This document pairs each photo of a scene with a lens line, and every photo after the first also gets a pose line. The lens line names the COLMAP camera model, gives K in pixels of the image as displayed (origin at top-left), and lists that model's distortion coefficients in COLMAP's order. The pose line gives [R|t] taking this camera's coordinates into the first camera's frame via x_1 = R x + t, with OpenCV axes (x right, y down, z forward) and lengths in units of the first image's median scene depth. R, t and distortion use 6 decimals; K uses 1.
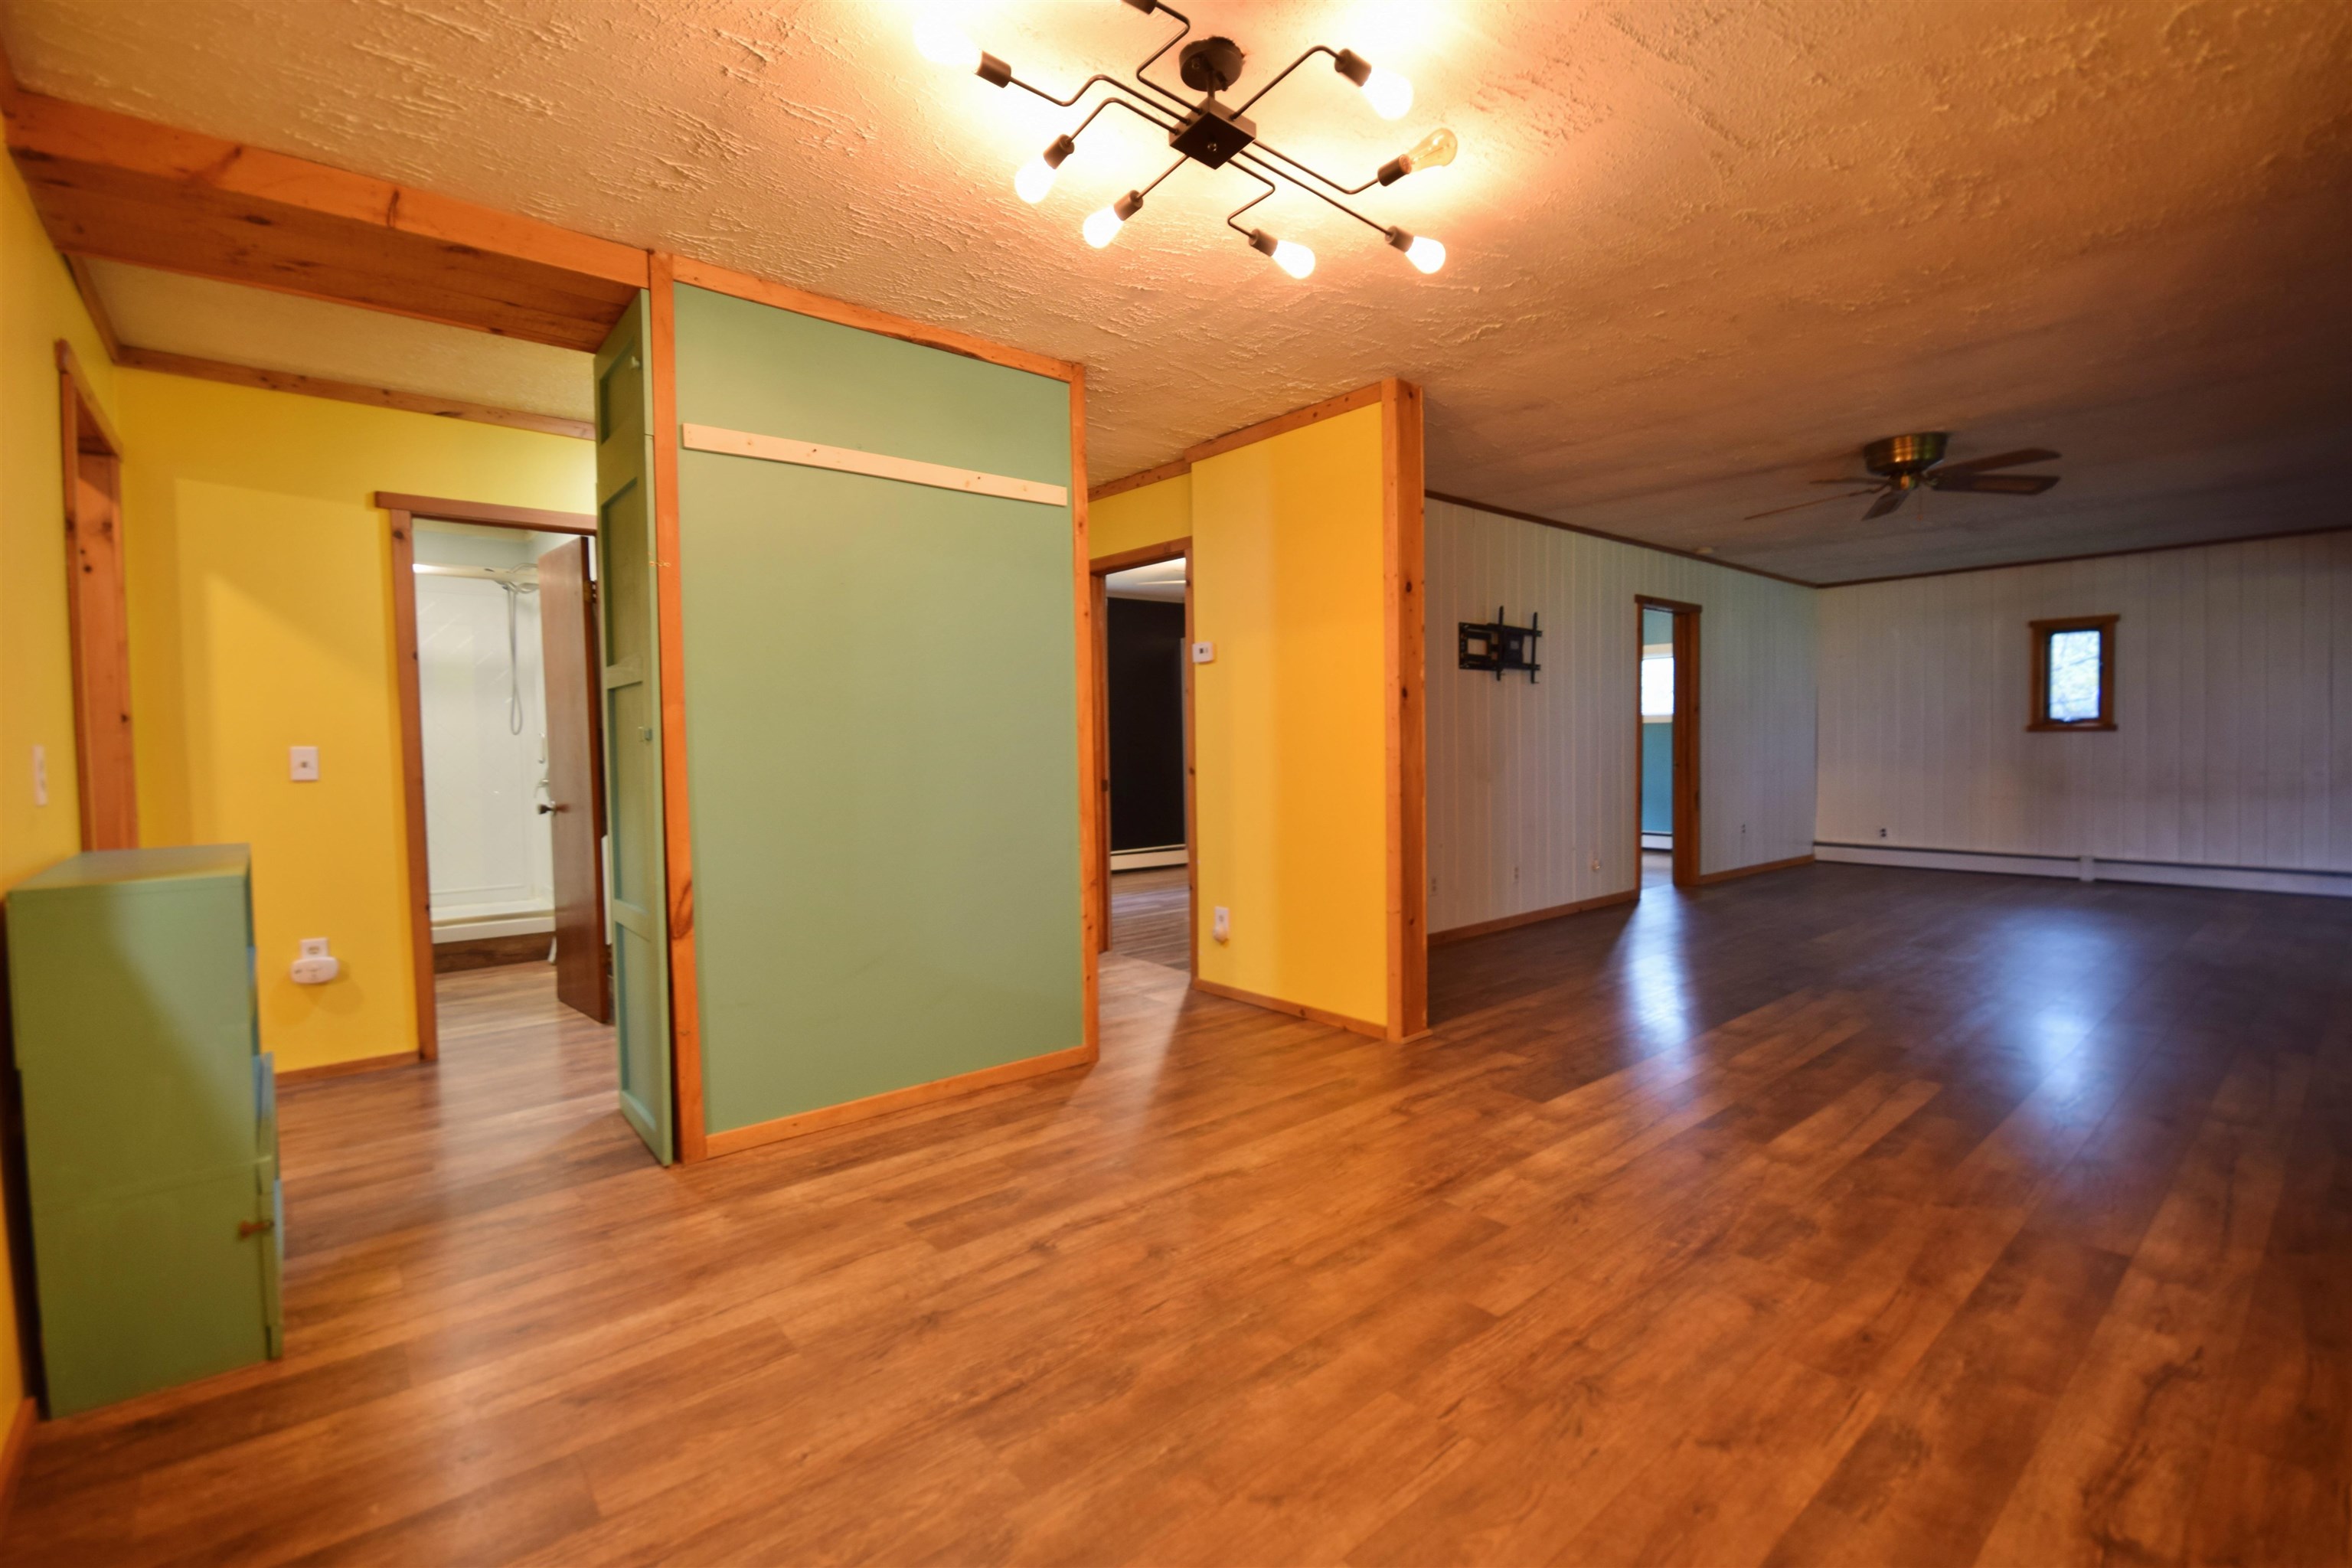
lens RADIAL K [[1027.1, 0, 1168.0], [0, 1027.1, 780.0], [0, 0, 1]] dist [0.017708, -0.015929]
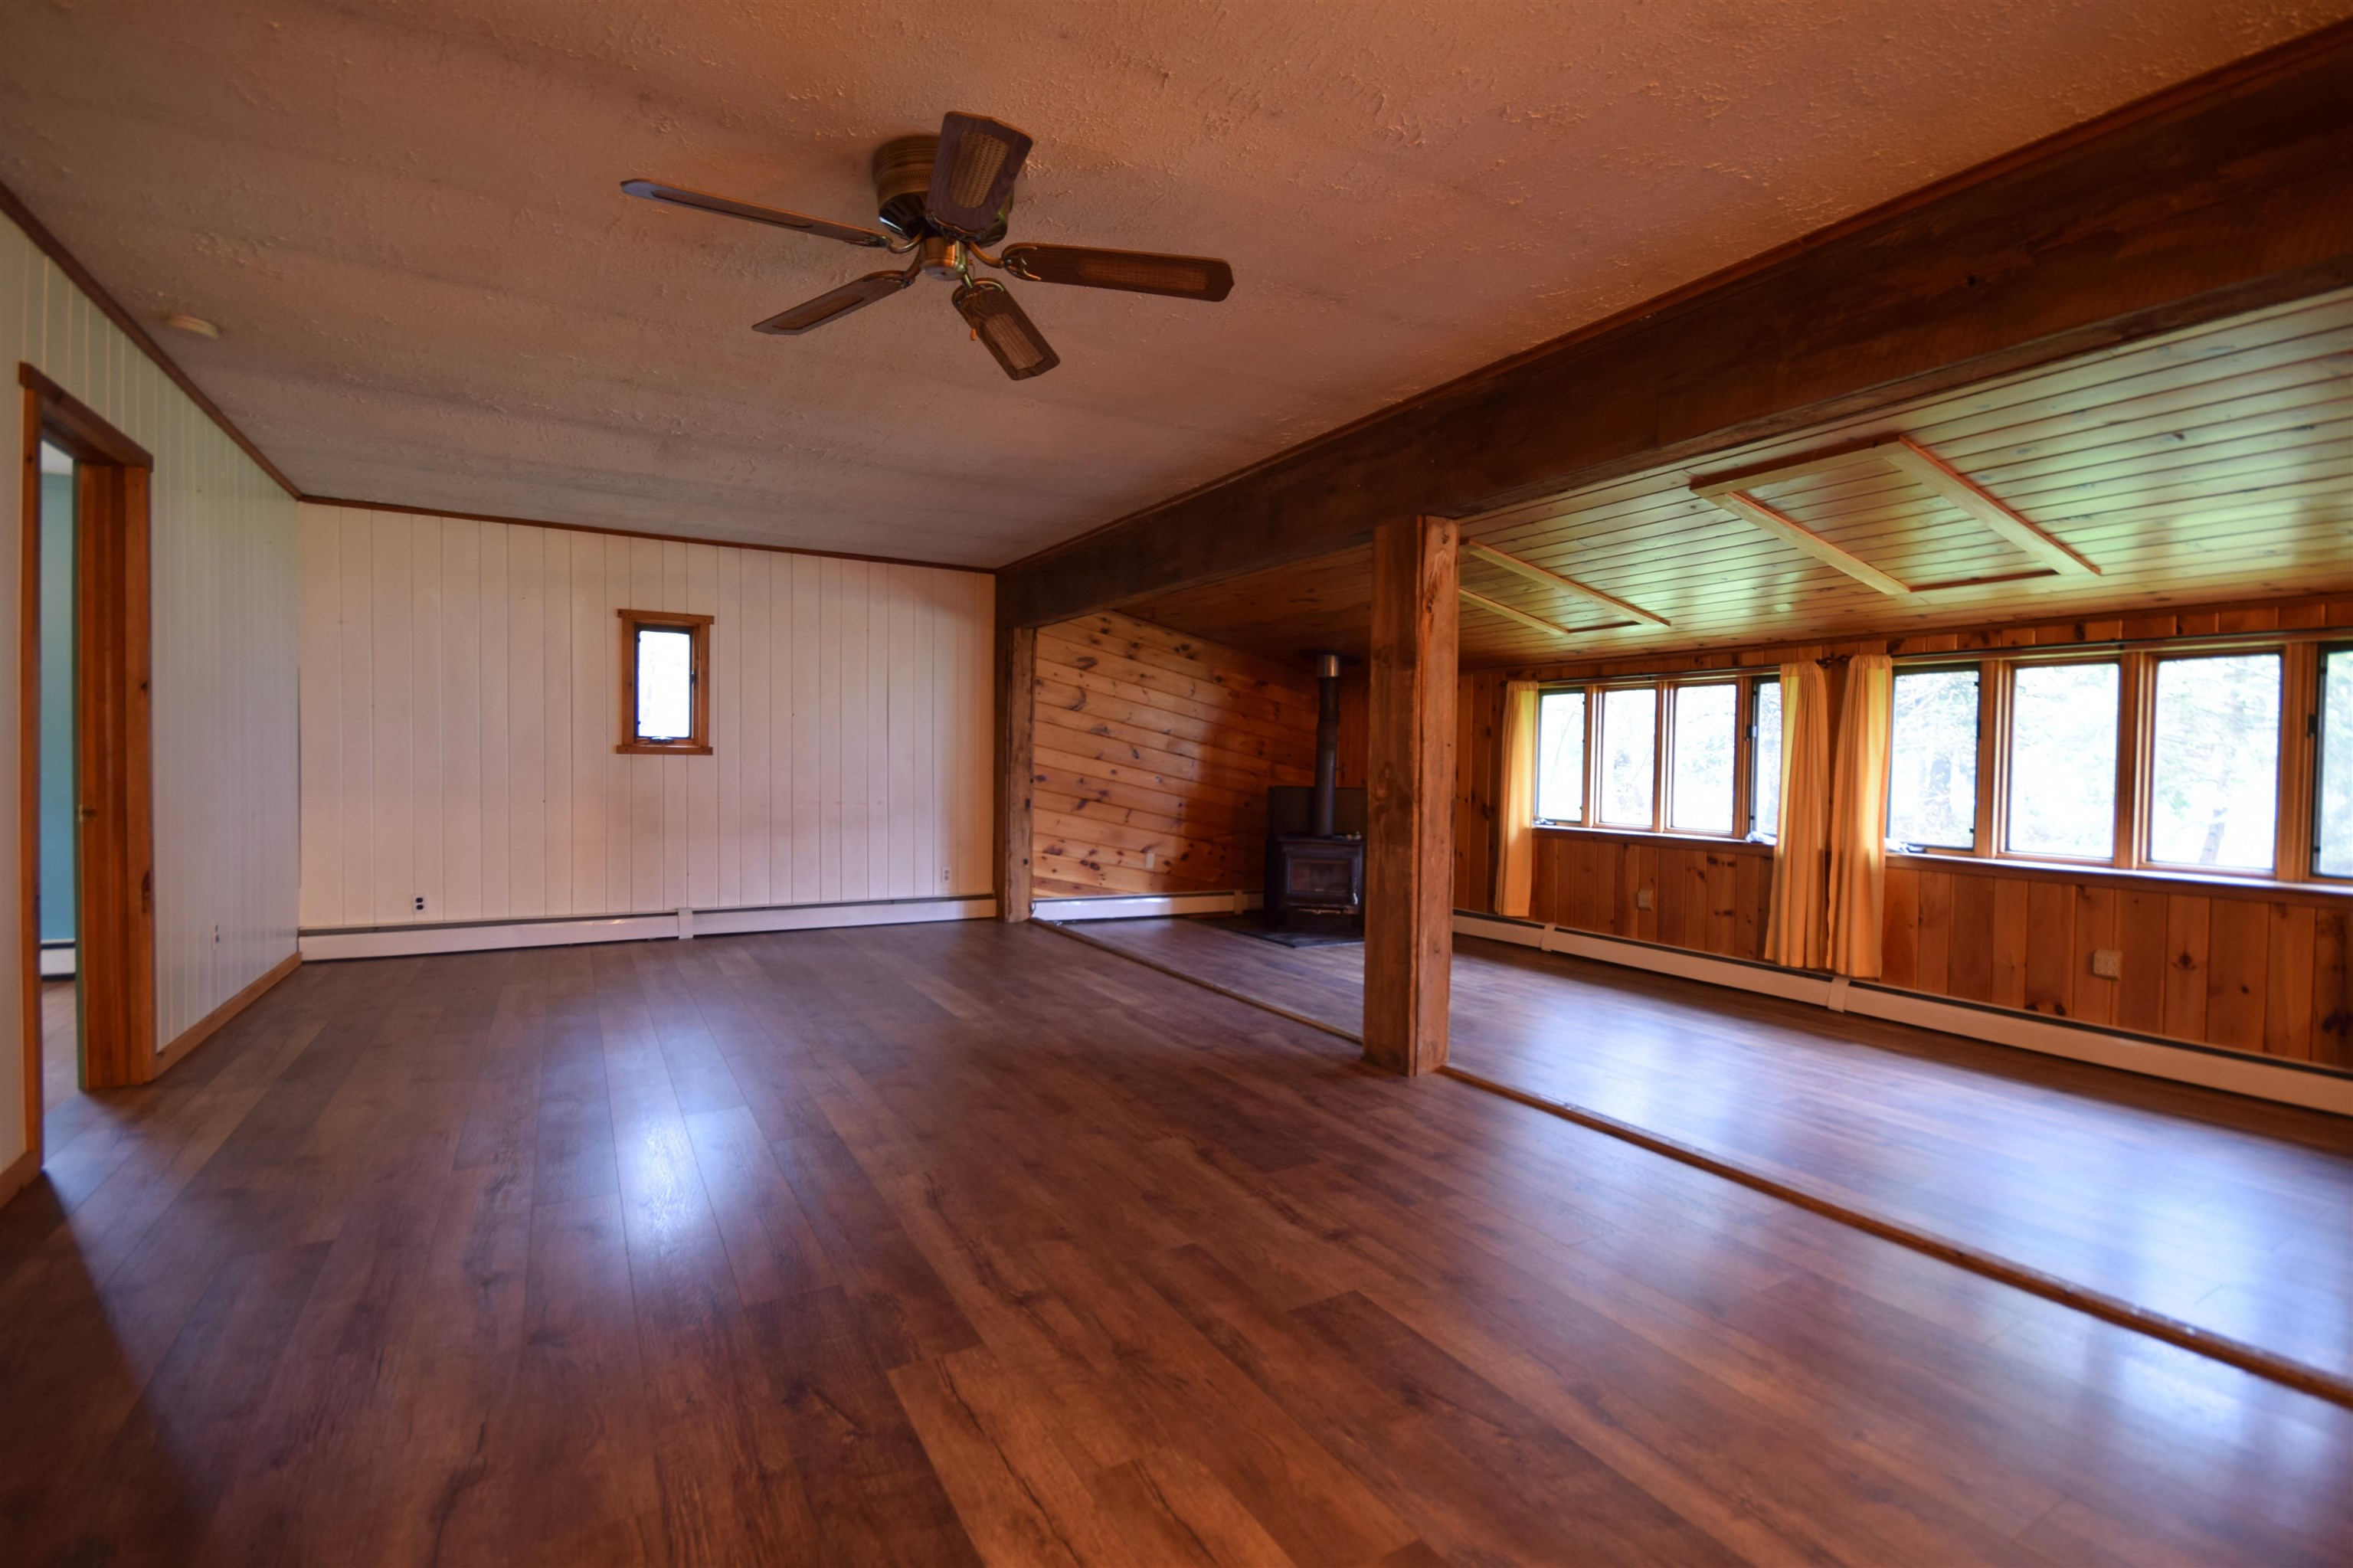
lens RADIAL K [[1057.2, 0, 1172.7], [0, 1057.2, 777.4], [0, 0, 1]] dist [-0.003744, -0.000110]
pose [[0.174061, -0.000164, 0.984735, 0.316818], [0.018096, 0.999832, -0.003032, -0.045266], [-0.984569, 0.018348, 0.174035, 1.071853]]
